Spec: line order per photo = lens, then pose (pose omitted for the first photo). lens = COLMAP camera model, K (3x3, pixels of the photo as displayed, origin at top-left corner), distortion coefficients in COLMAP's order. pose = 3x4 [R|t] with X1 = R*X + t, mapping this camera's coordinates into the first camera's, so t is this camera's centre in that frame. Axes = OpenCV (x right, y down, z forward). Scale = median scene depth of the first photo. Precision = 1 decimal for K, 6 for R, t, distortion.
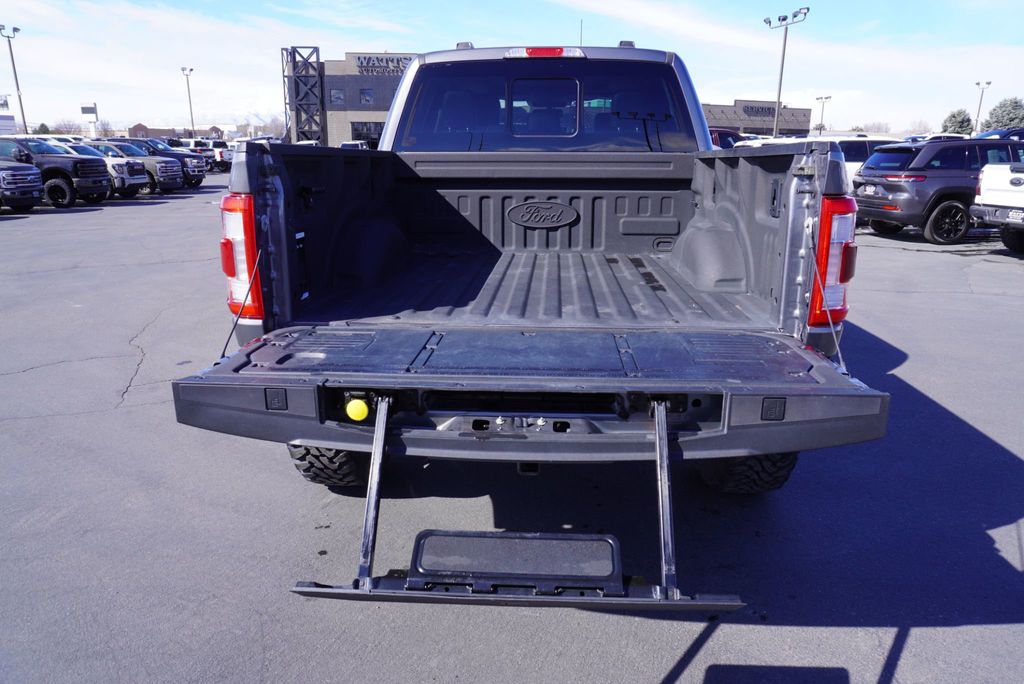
lens RADIAL K [[692.5, 0, 514.4], [0, 692.5, 343.6], [0, 0, 1]] dist [-0.035233, 0.010643]
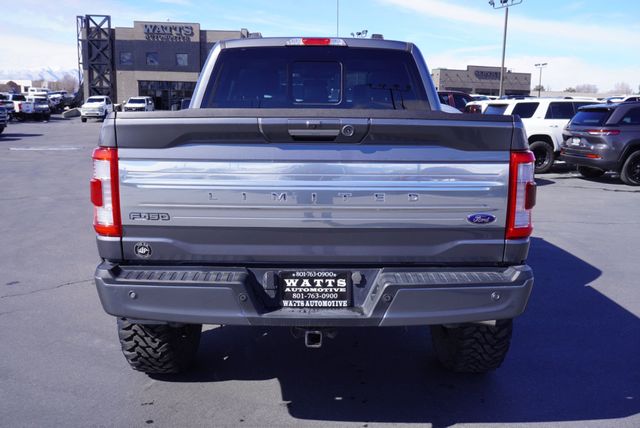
lens RADIAL K [[614.6, 0, 322.5], [0, 614.6, 216.2], [0, 0, 1]] dist [0.024442, 0.000000]
pose [[0.997563, -0.002397, 0.069736, -0.010537], [0.009024, 0.995449, -0.094870, 0.010022], [-0.069191, 0.095268, 0.993044, -0.057902]]
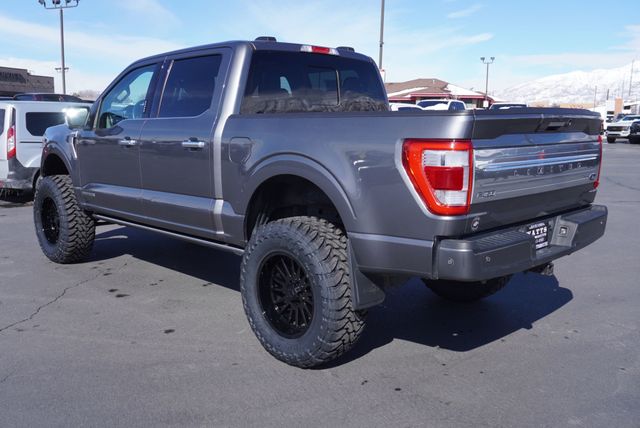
lens RADIAL K [[614.6, 0, 324.1], [0, 614.6, 216.1], [0, 0, 1]] dist [0.024442, 0.000000]
pose [[0.649670, -0.117088, 0.751146, -0.374791], [0.197442, 0.980150, -0.017984, -0.015866], [-0.734129, 0.159992, 0.659892, 0.061949]]
